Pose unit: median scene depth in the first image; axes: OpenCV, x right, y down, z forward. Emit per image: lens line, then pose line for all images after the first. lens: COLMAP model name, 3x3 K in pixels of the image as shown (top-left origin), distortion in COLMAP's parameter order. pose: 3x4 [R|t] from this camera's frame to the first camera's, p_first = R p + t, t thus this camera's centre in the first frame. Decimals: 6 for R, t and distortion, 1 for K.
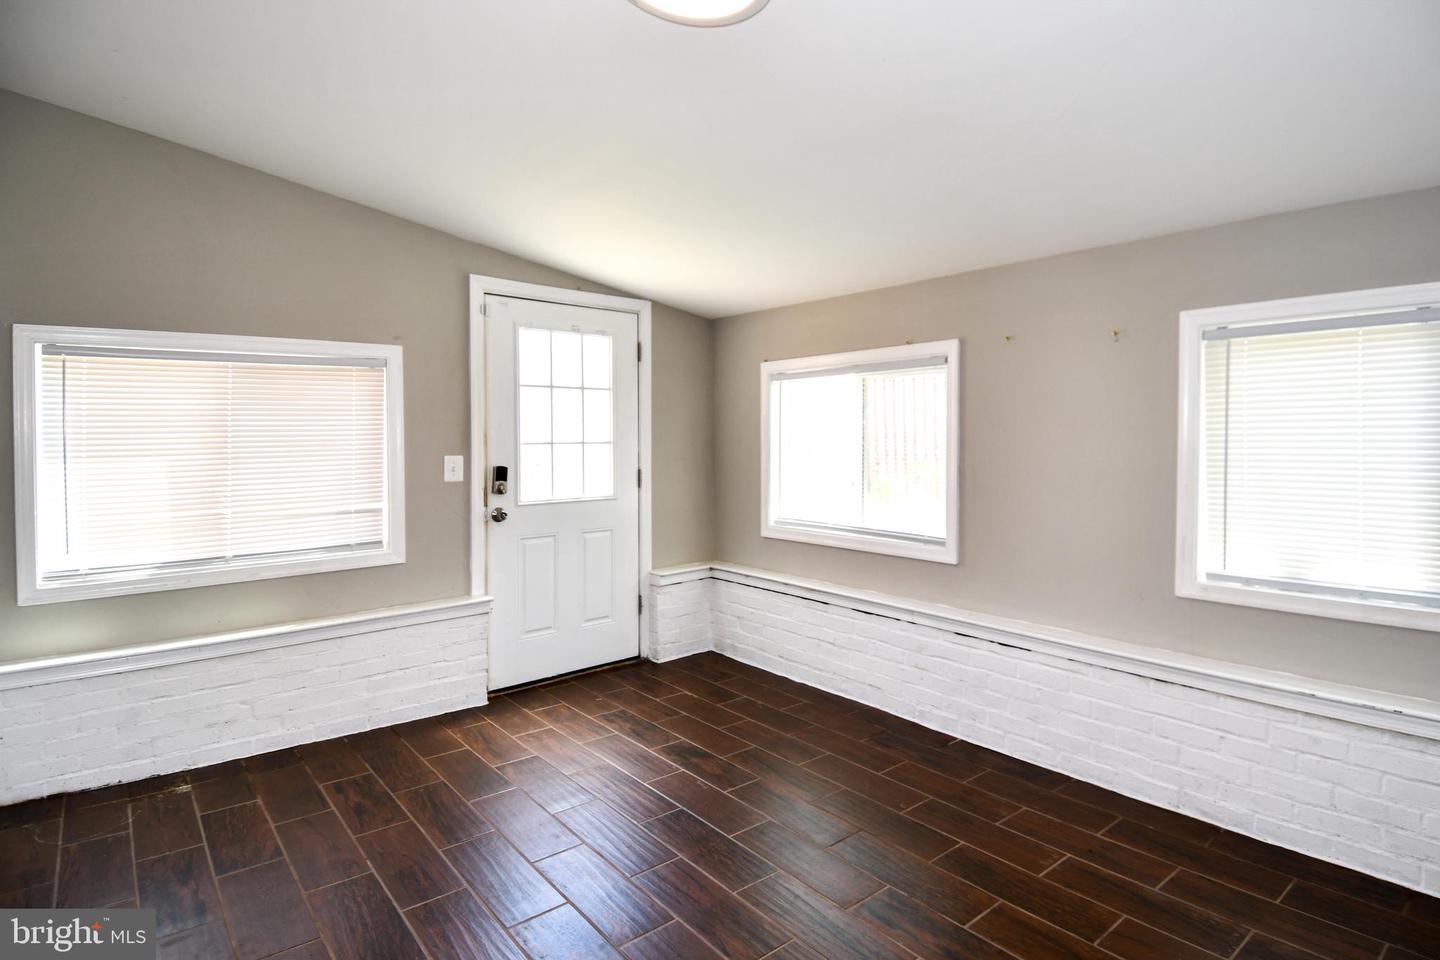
lens RADIAL K [[760.3, 0, 721.0], [0, 760.3, 461.0], [0, 0, 1]] dist [0.017642, -0.035736]
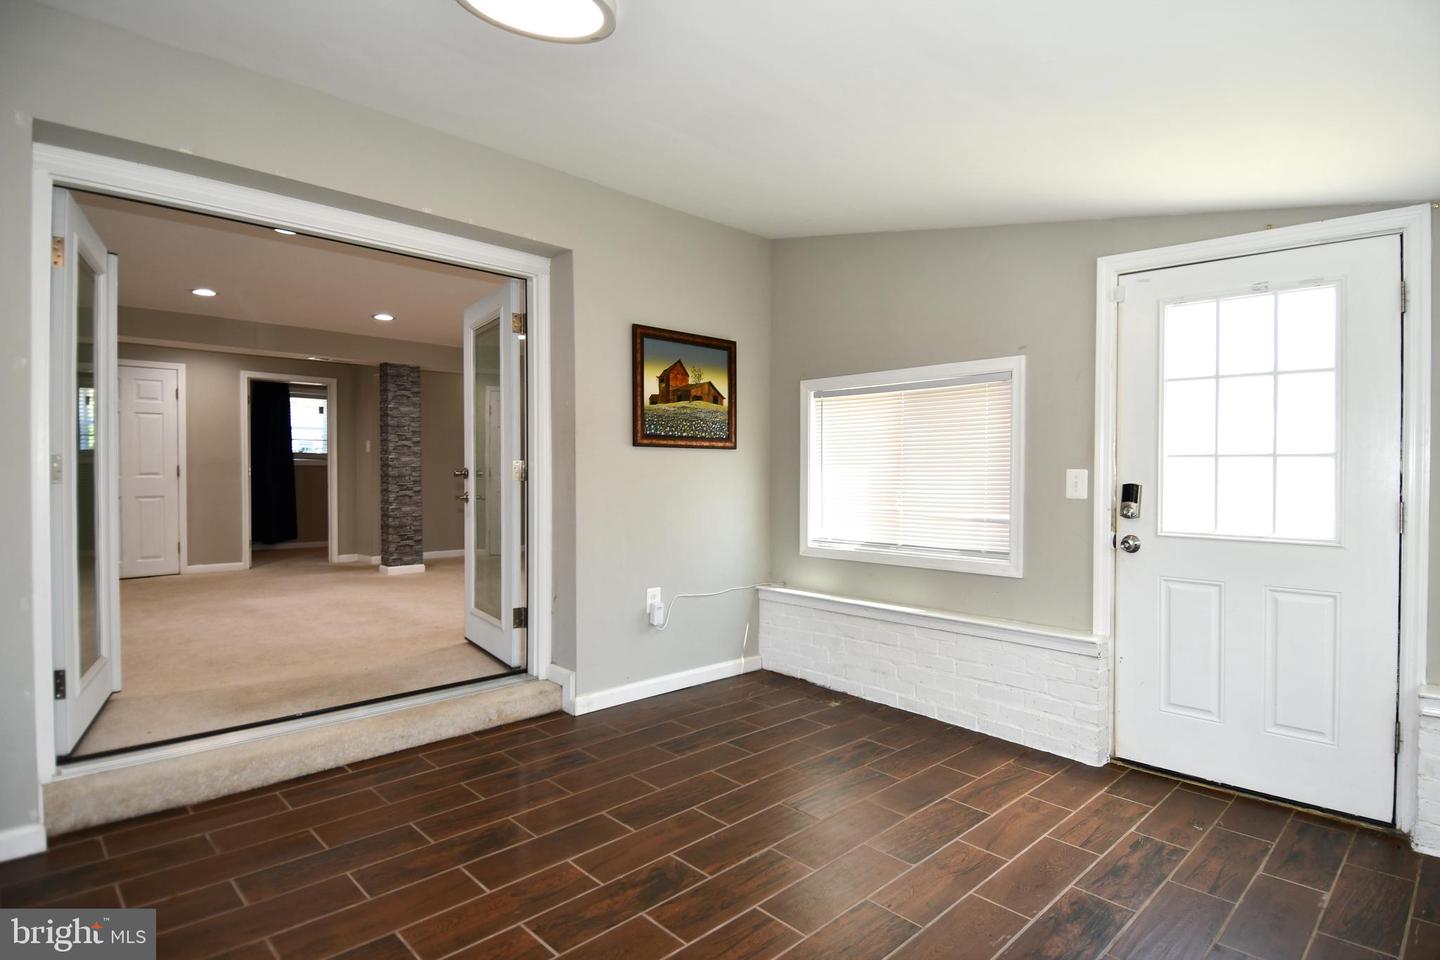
lens RADIAL K [[760.3, 0, 721.0], [0, 760.3, 461.0], [0, 0, 1]] dist [0.017642, -0.035736]
pose [[0.055861, 0.003649, -0.998432, 0.521795], [-0.032155, 0.999481, 0.001854, -0.005060], [0.997921, 0.032001, 0.055950, 0.550375]]
